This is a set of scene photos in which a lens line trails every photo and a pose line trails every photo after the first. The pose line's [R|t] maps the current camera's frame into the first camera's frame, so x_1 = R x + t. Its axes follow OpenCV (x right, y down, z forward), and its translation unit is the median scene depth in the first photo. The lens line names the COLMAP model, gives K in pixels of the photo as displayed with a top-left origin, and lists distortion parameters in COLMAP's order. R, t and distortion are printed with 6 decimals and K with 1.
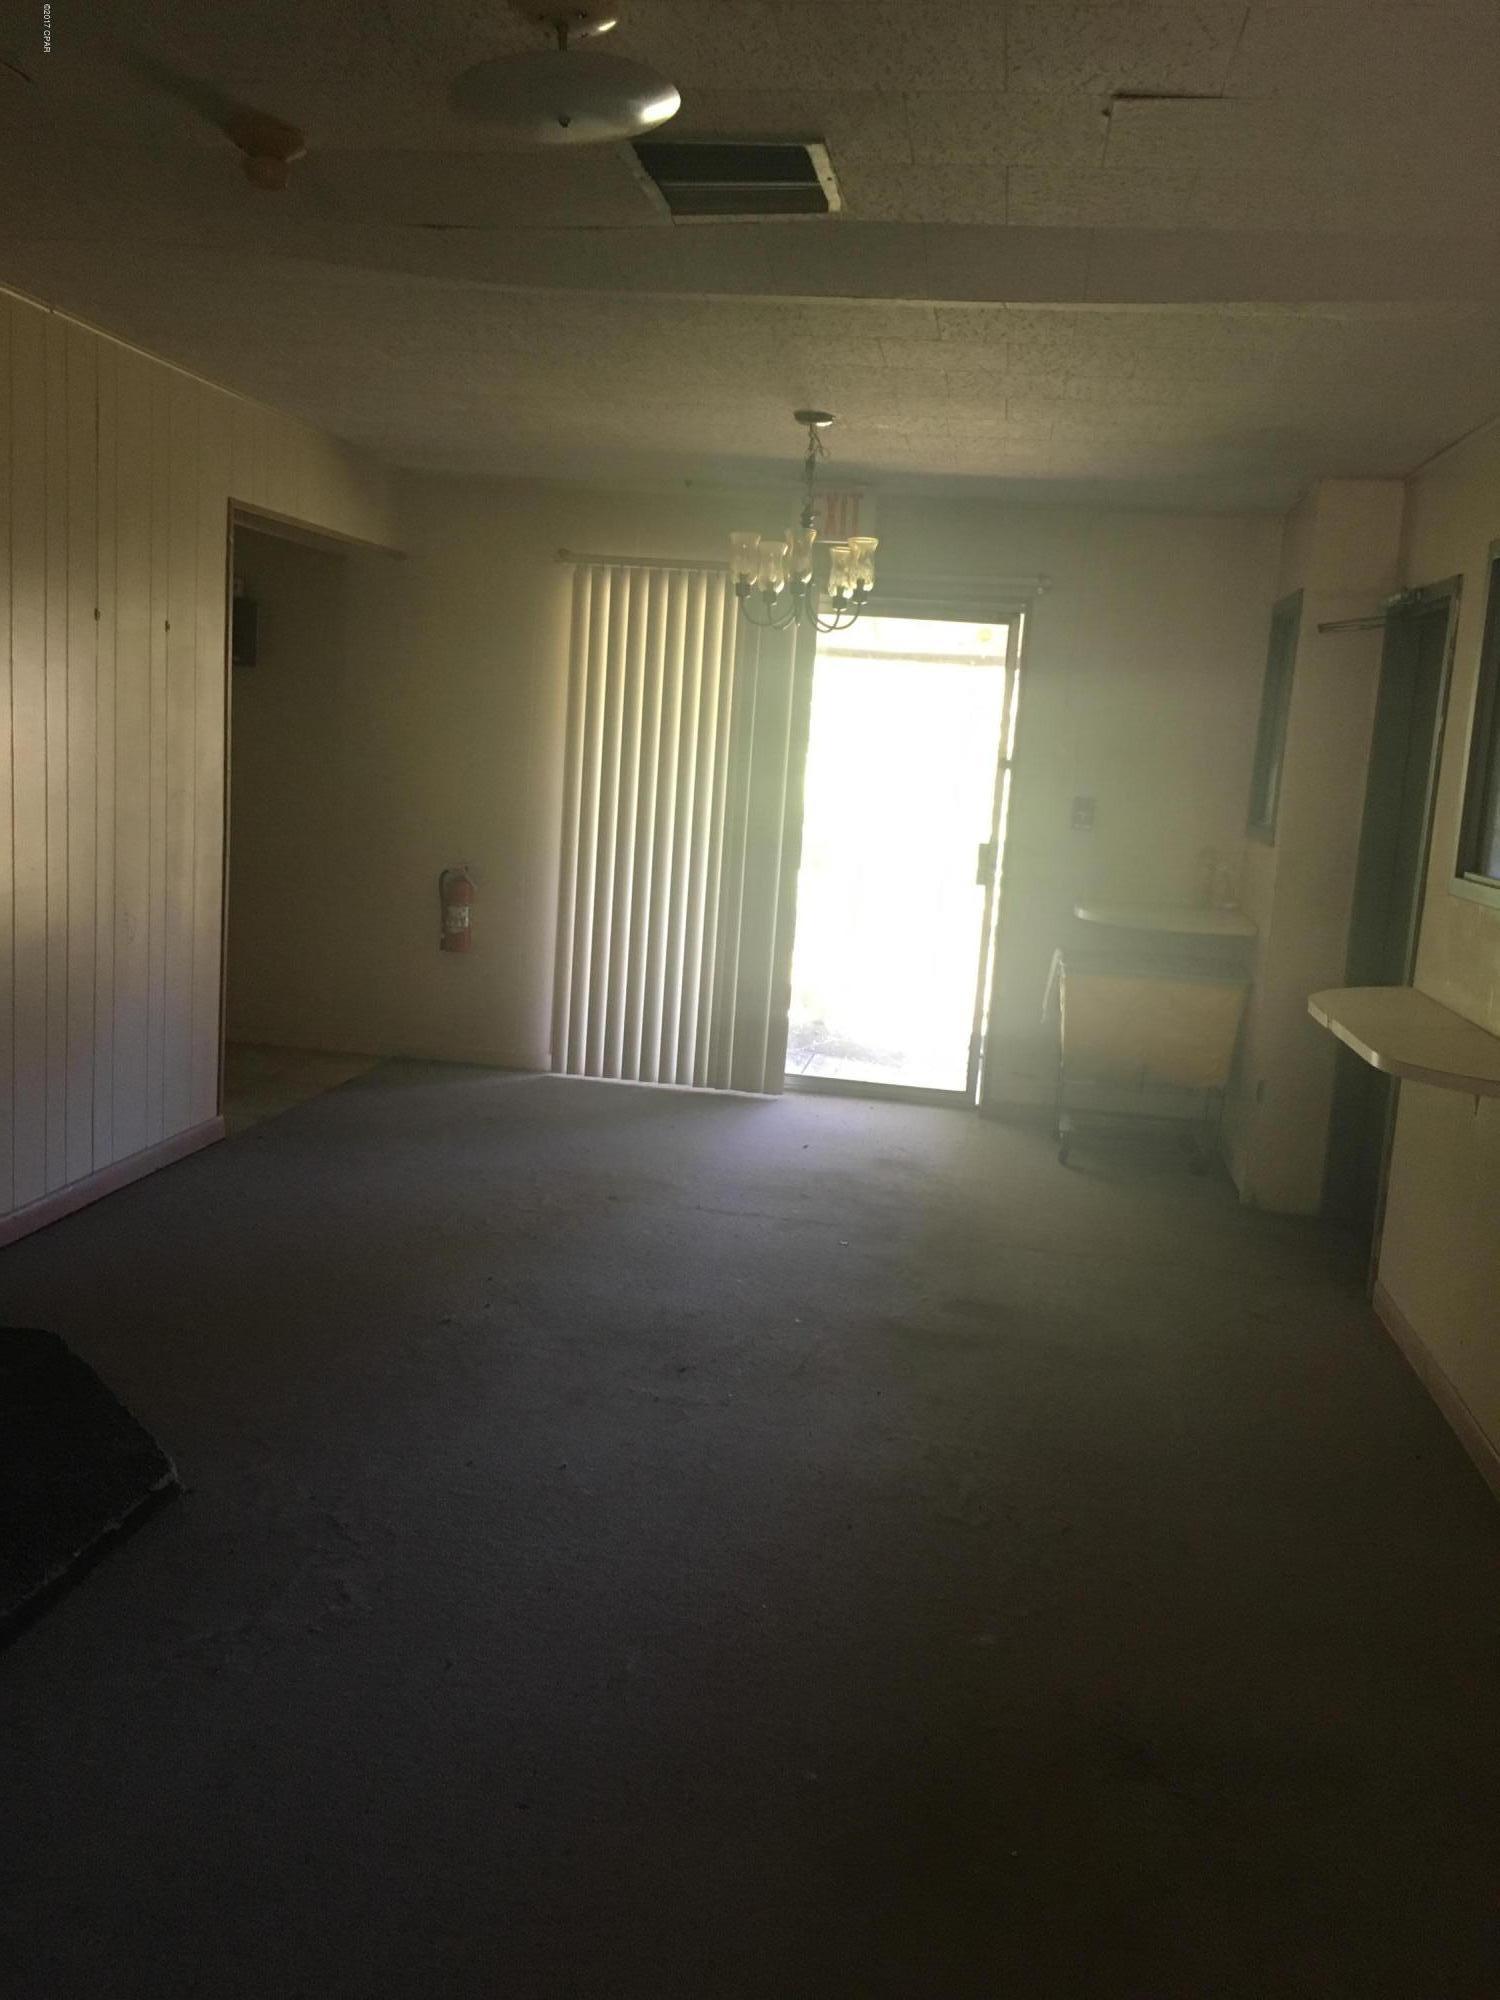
lens RADIAL K [[1684.6, 0, 750.0], [0, 1684.6, 1000.0], [0, 0, 1]] dist [0.051656, -0.059091]
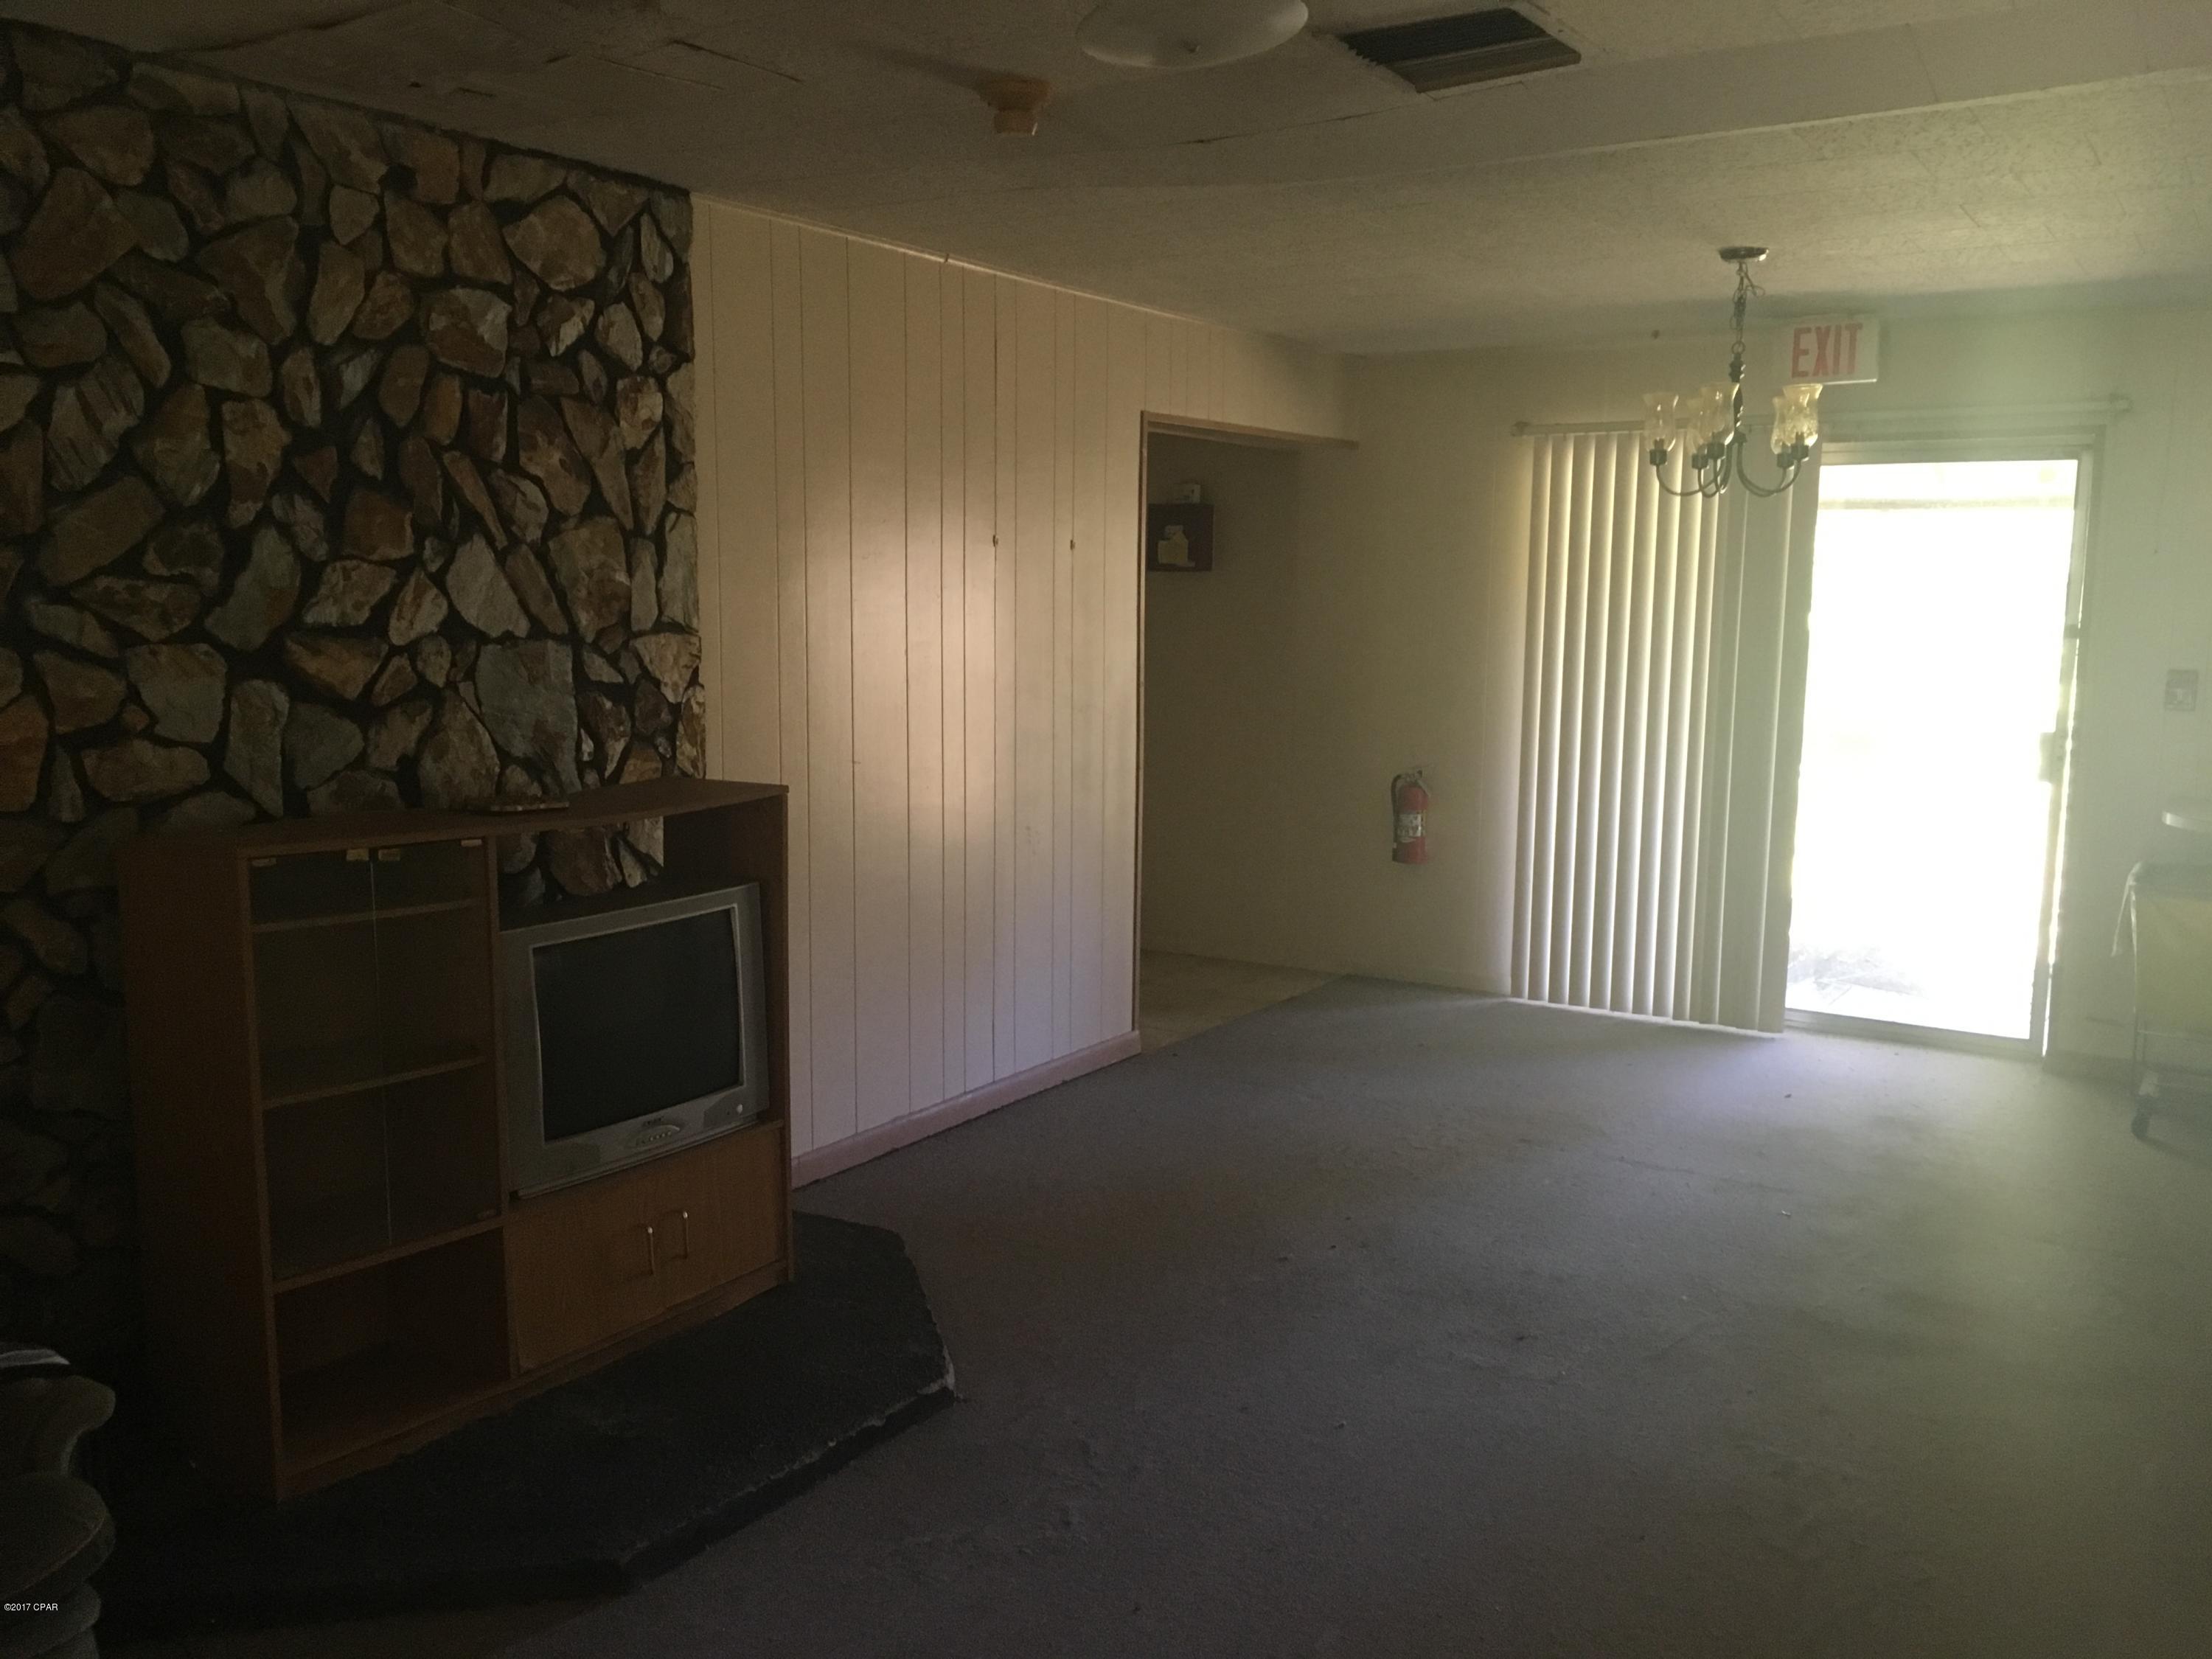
lens RADIAL K [[1863.2, 0, 1104.9], [0, 1863.2, 847.4], [0, 0, 1]] dist [0.051656, -0.059091]
pose [[0.910351, -0.000782, -0.413835, 0.102472], [-0.012205, 0.999513, -0.028737, -0.005936], [0.413656, 0.031211, 0.909898, -0.001255]]
